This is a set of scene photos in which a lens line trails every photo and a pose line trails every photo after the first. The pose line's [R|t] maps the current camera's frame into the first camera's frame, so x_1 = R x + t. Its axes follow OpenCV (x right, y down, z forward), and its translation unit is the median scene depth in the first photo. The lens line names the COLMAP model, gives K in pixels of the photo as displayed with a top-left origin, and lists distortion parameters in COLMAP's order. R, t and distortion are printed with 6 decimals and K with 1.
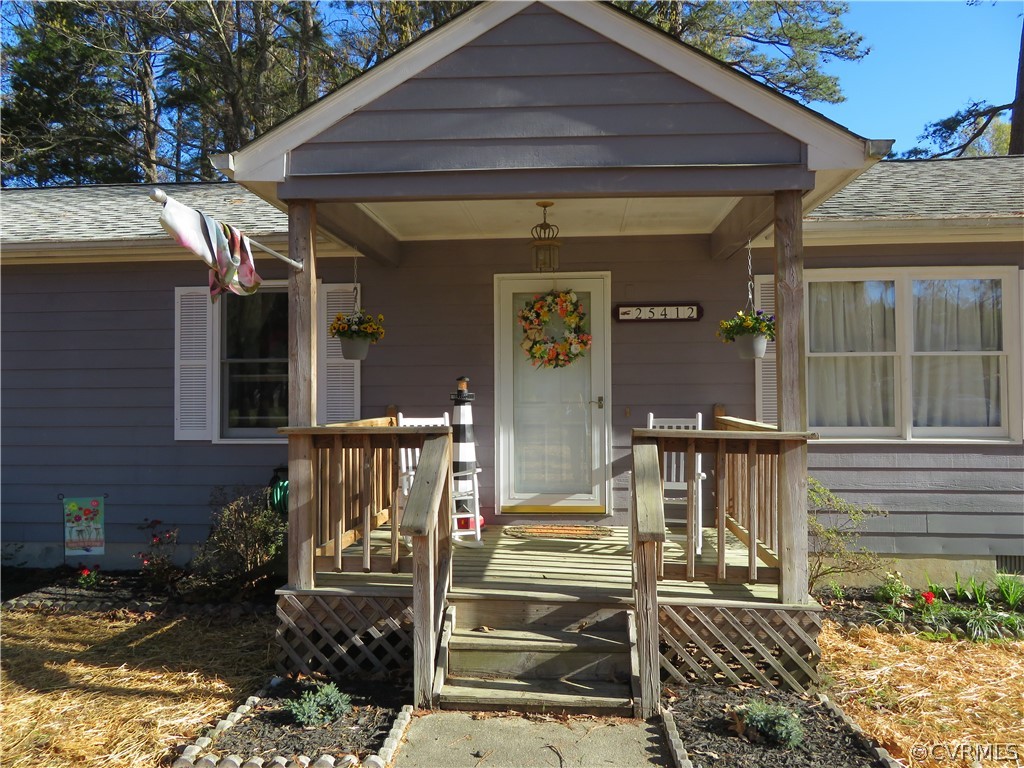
lens RADIAL K [[772.1, 0, 512.1], [0, 772.1, 383.5], [0, 0, 1]] dist [-0.005081, -0.001536]
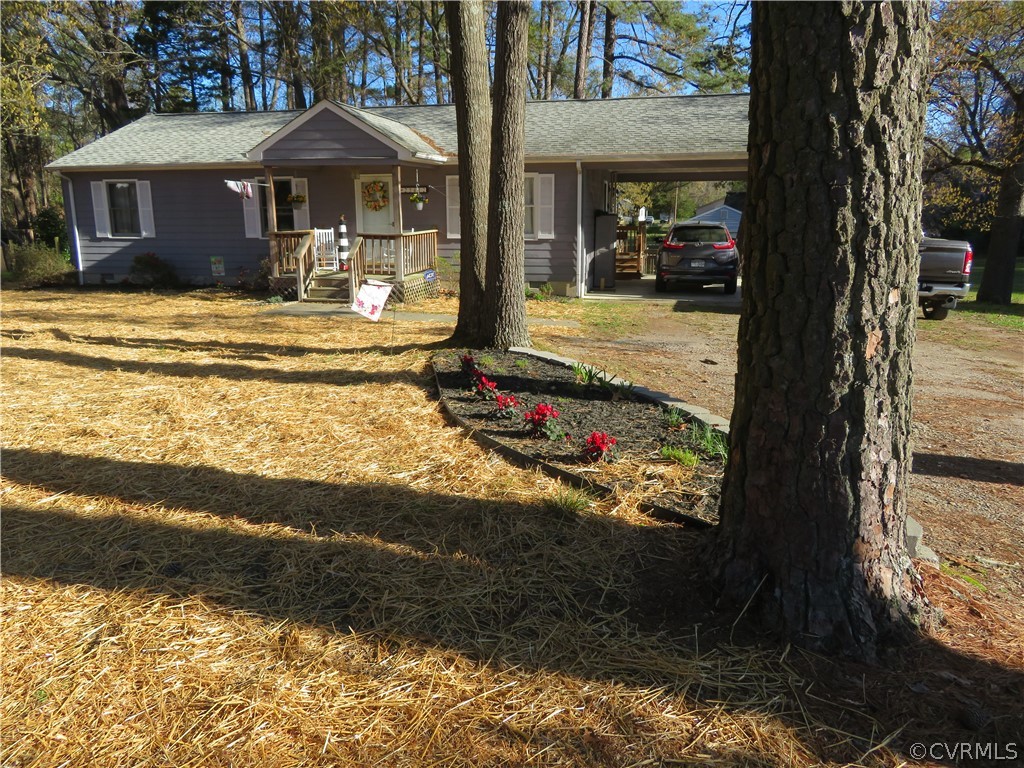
lens RADIAL K [[730.7, 0, 512.3], [0, 730.7, 384.1], [0, 0, 1]] dist [0.000171, -0.000185]
pose [[0.992455, 0.027938, -0.119386, 0.895226], [0.001638, 0.970587, 0.240746, -0.050286], [0.122601, -0.239126, 0.963218, -1.635226]]
